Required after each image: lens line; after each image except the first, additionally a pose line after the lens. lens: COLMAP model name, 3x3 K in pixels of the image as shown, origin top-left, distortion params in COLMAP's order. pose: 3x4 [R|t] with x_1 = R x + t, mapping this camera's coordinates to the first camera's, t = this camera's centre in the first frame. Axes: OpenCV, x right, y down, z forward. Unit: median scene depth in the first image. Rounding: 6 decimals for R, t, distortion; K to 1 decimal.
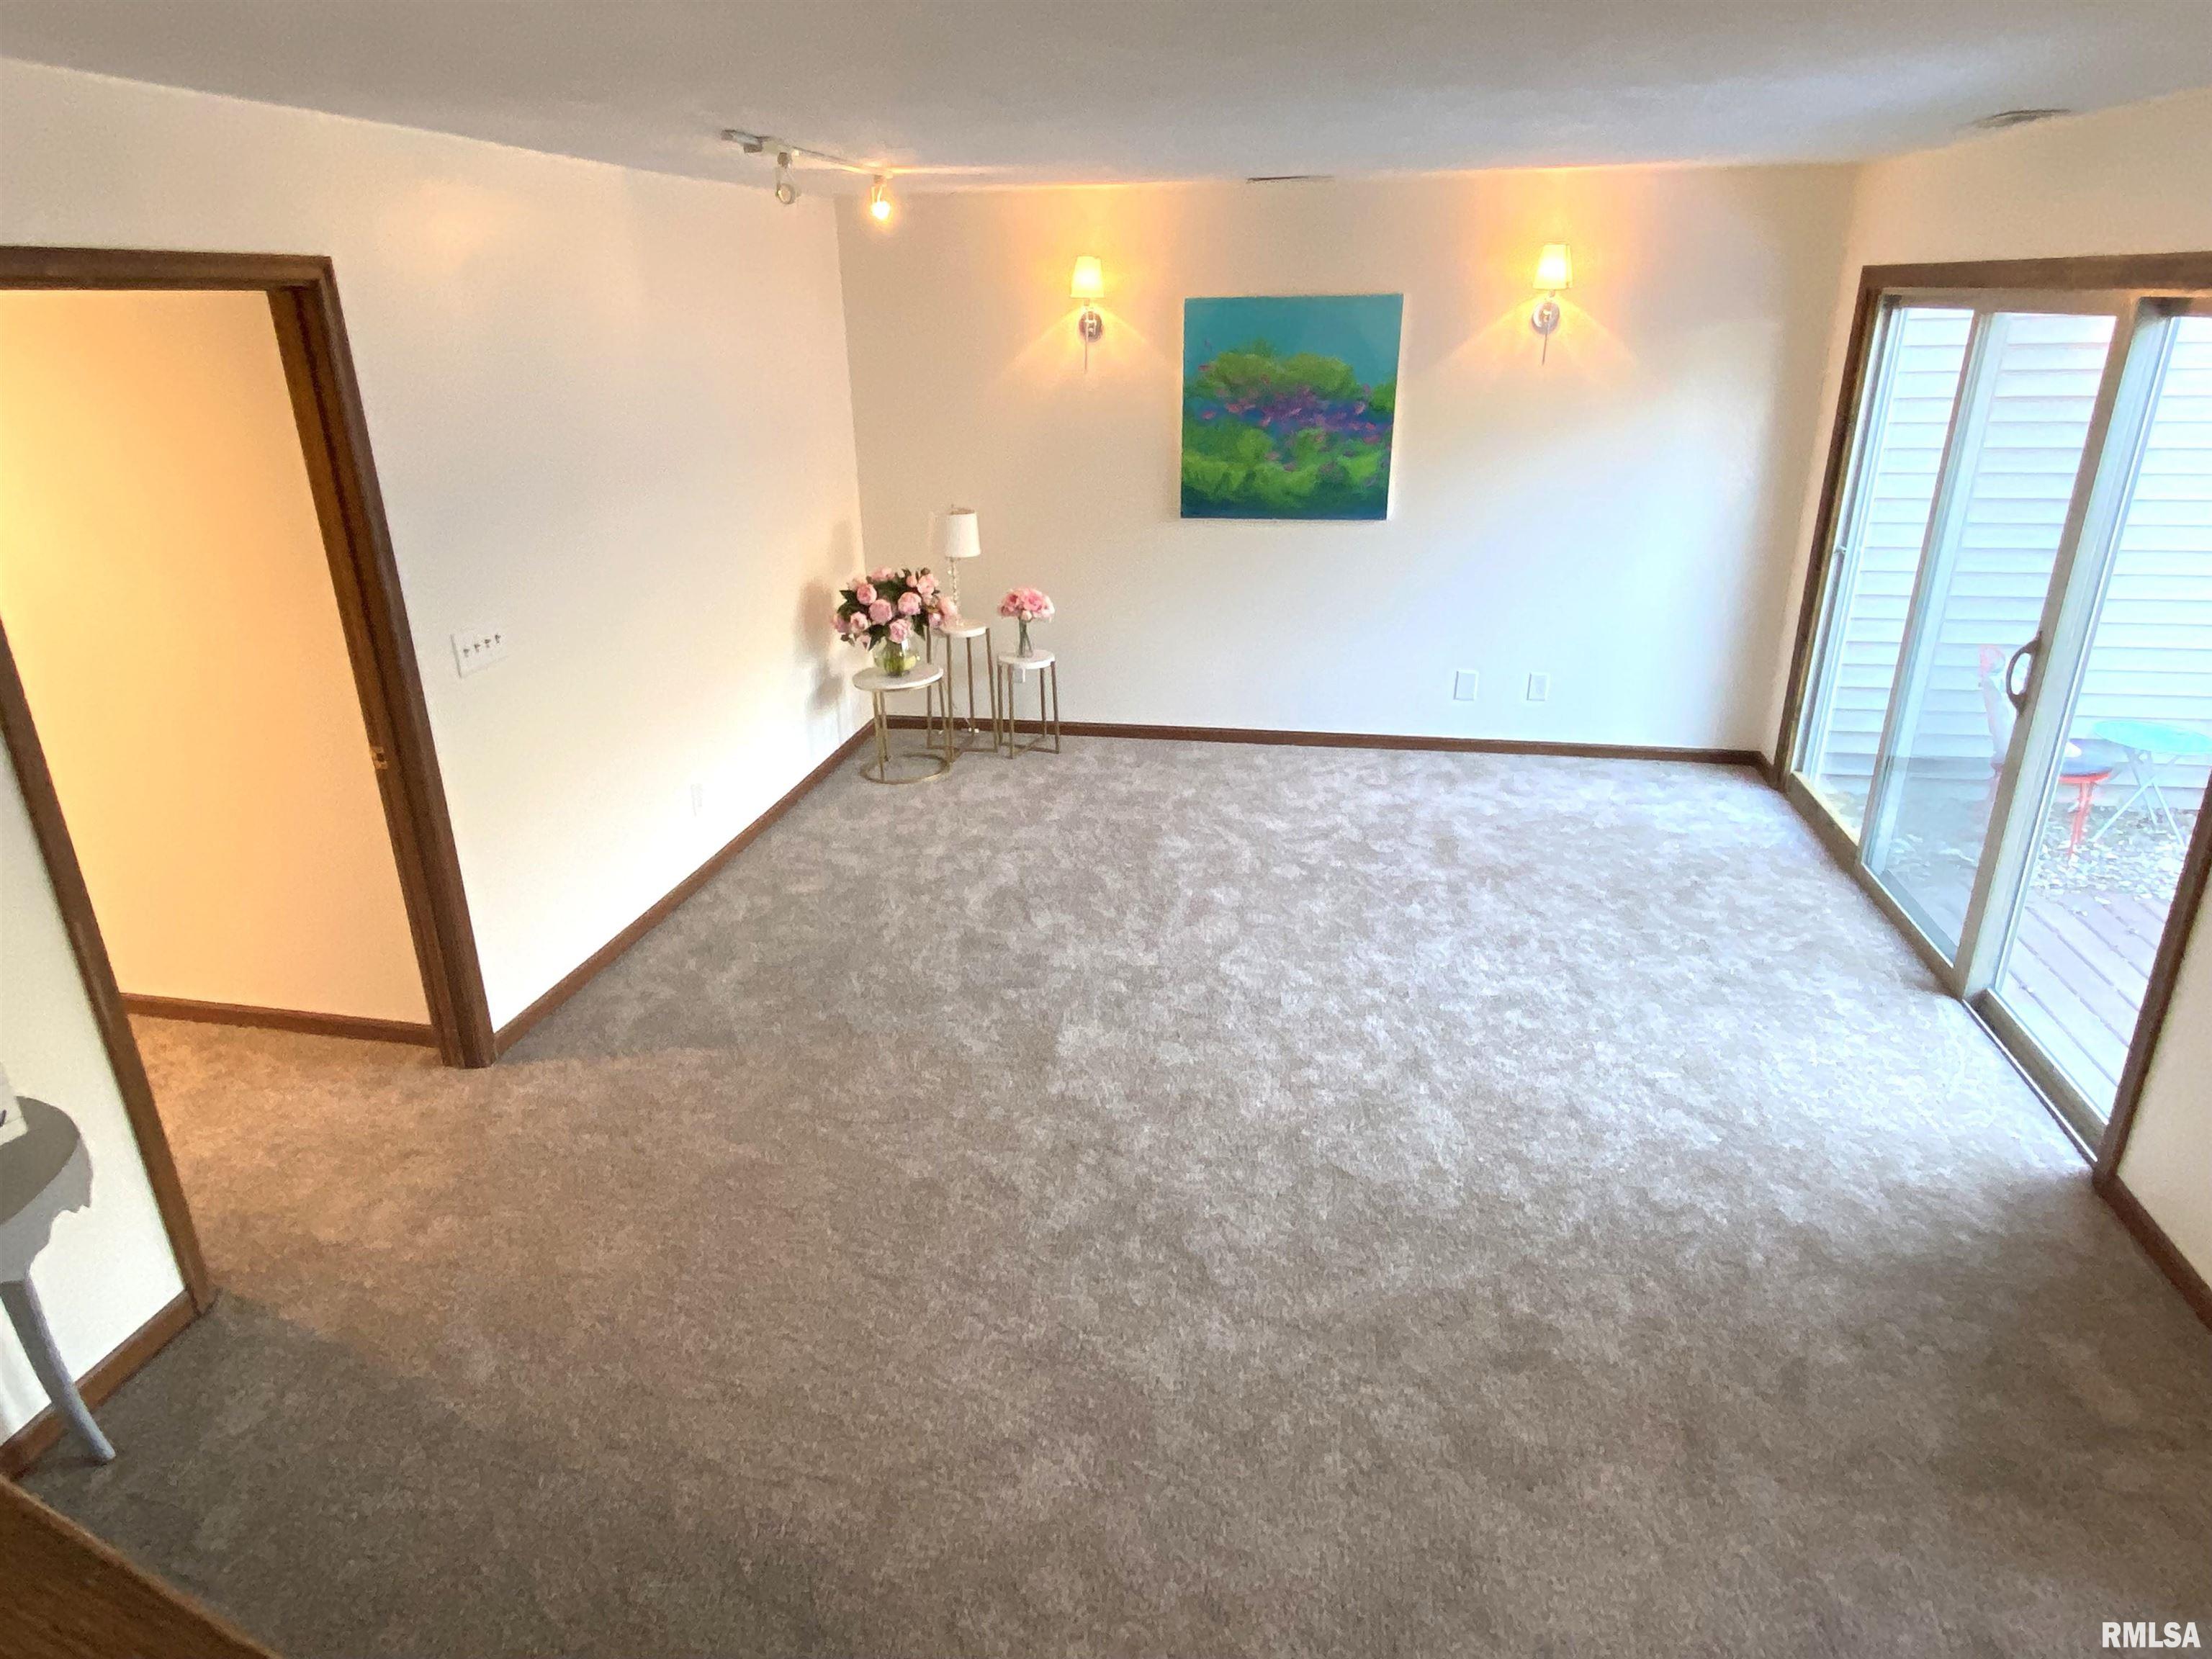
lens RADIAL K [[1261.9, 0, 1106.0], [0, 1261.9, 829.5], [0, 0, 1]] dist [0.085673, -0.104997]
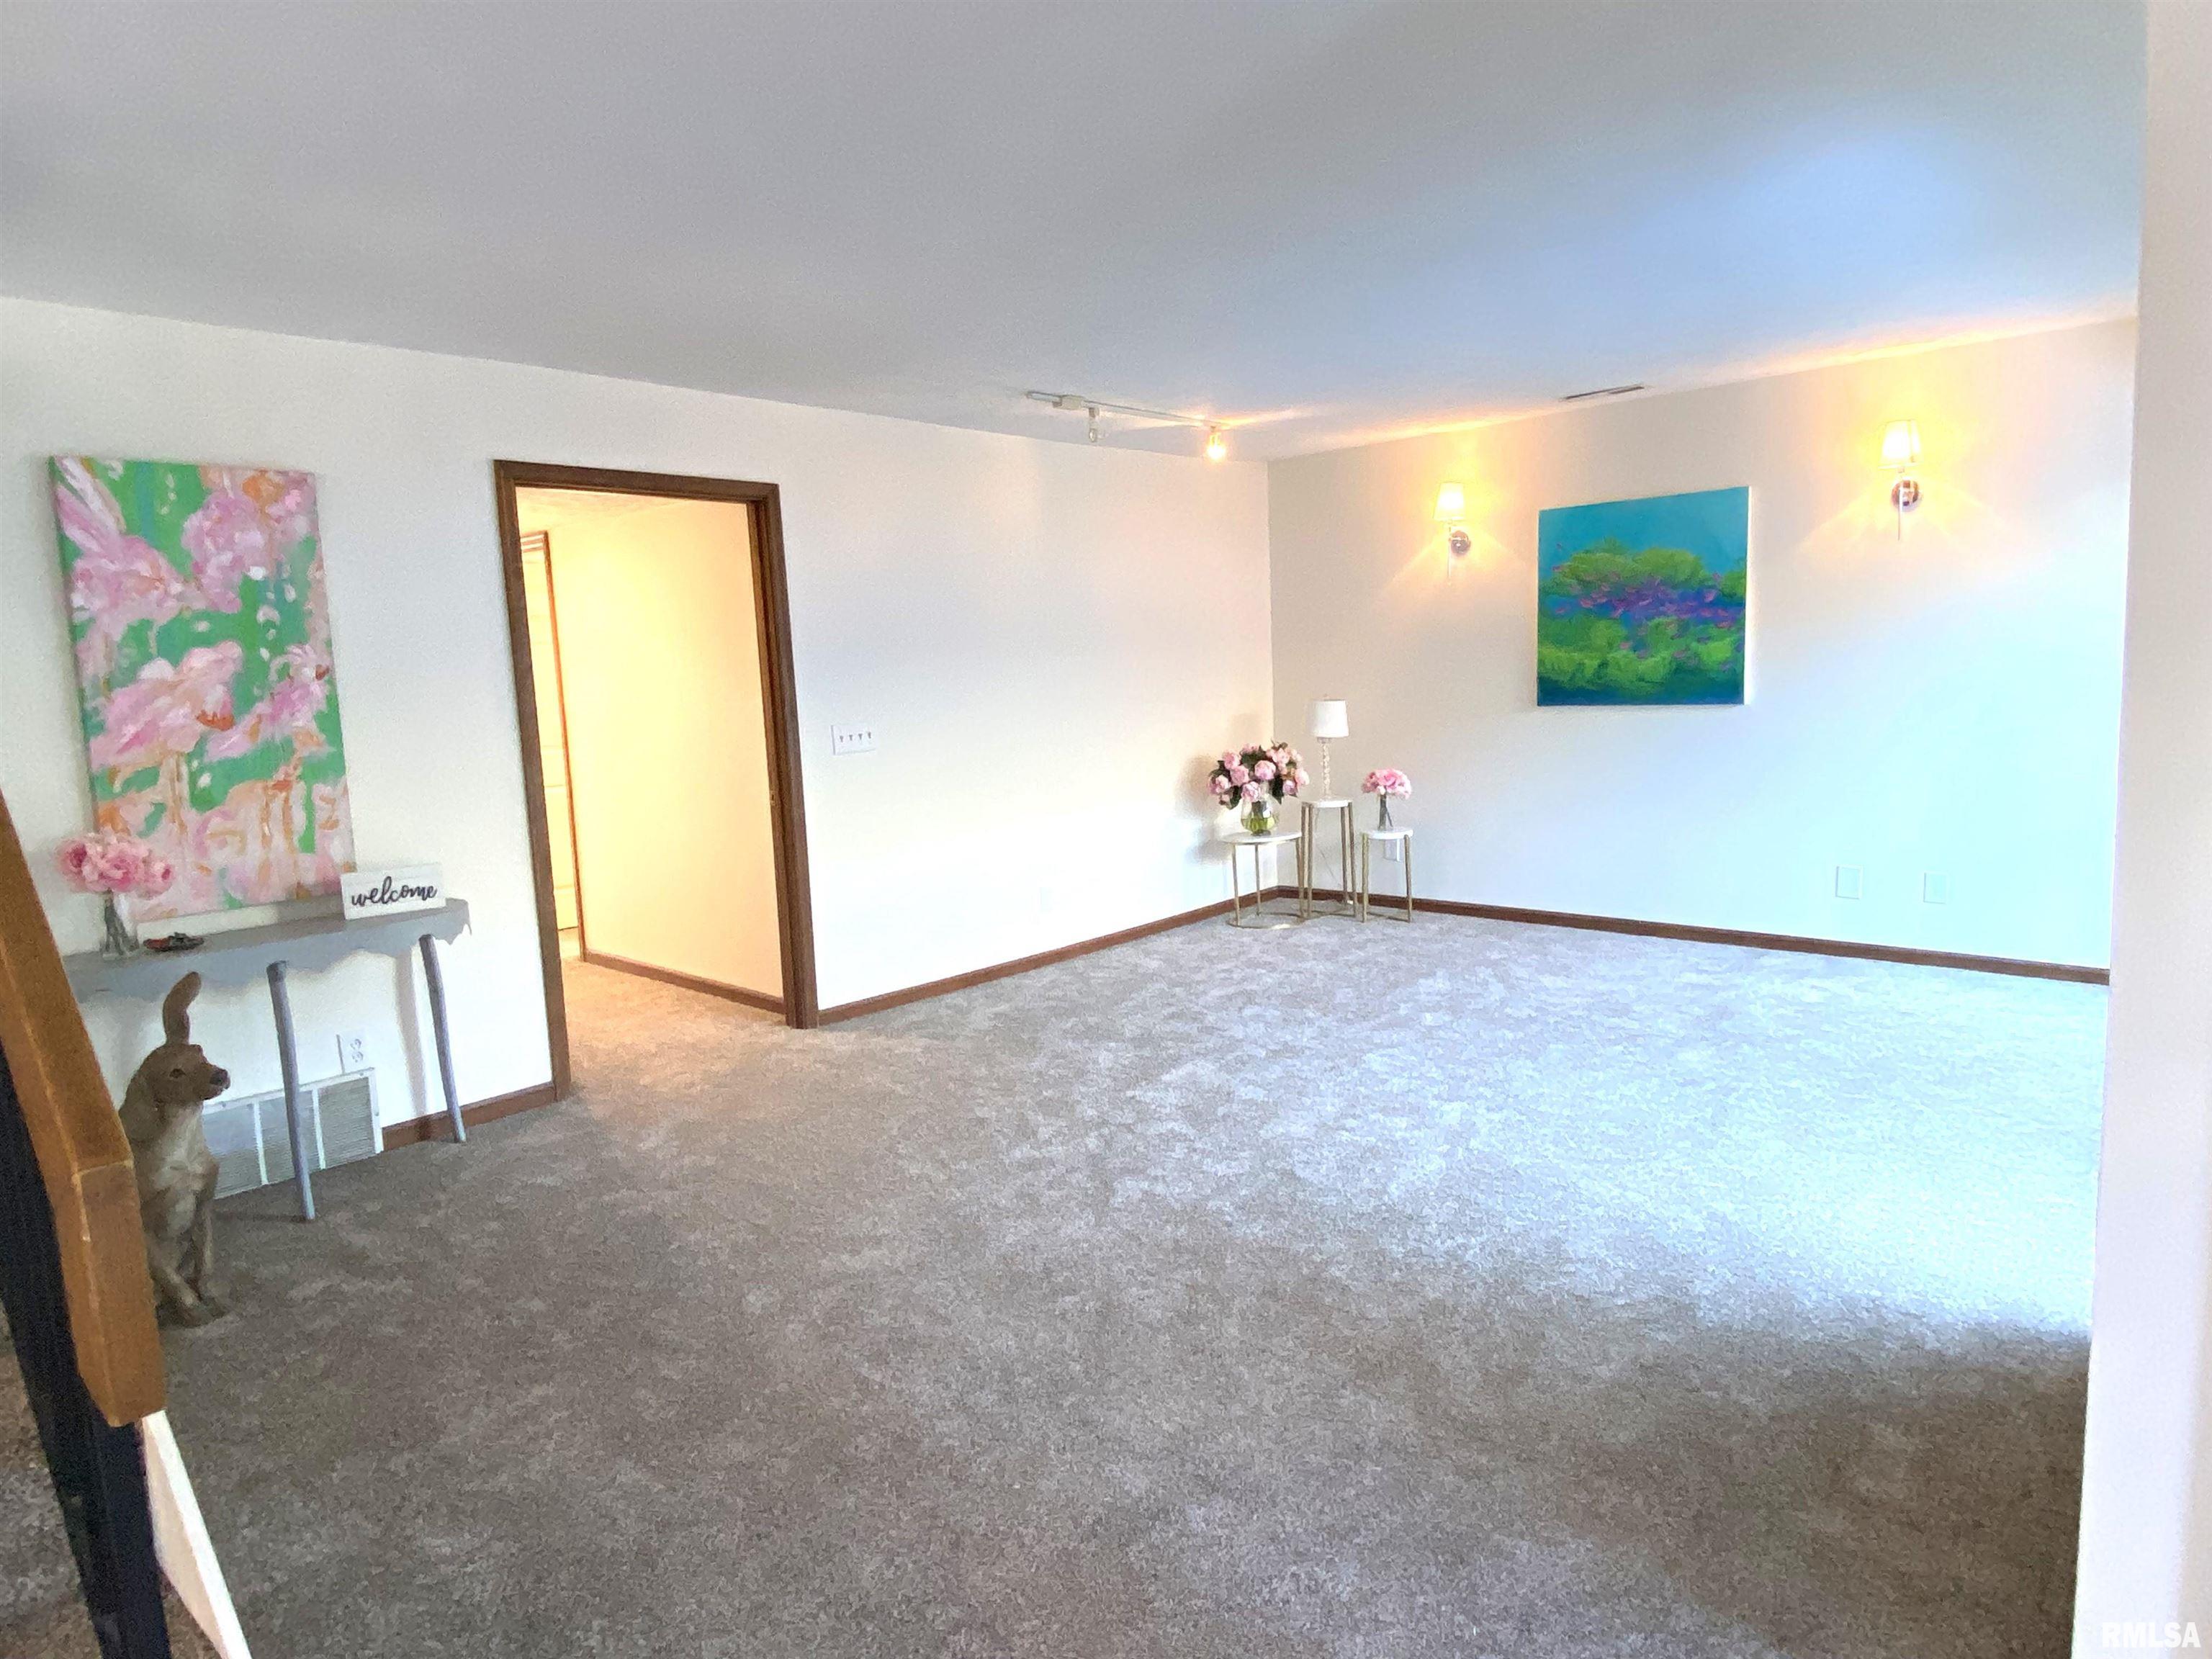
lens RADIAL K [[1261.9, 0, 1106.0], [0, 1261.9, 829.5], [0, 0, 1]] dist [0.085673, -0.104997]
pose [[0.857439, 0.047782, -0.512363, 0.329403], [-0.163655, 0.969305, -0.183480, 0.115961], [0.487869, 0.241174, 0.838939, -0.035738]]
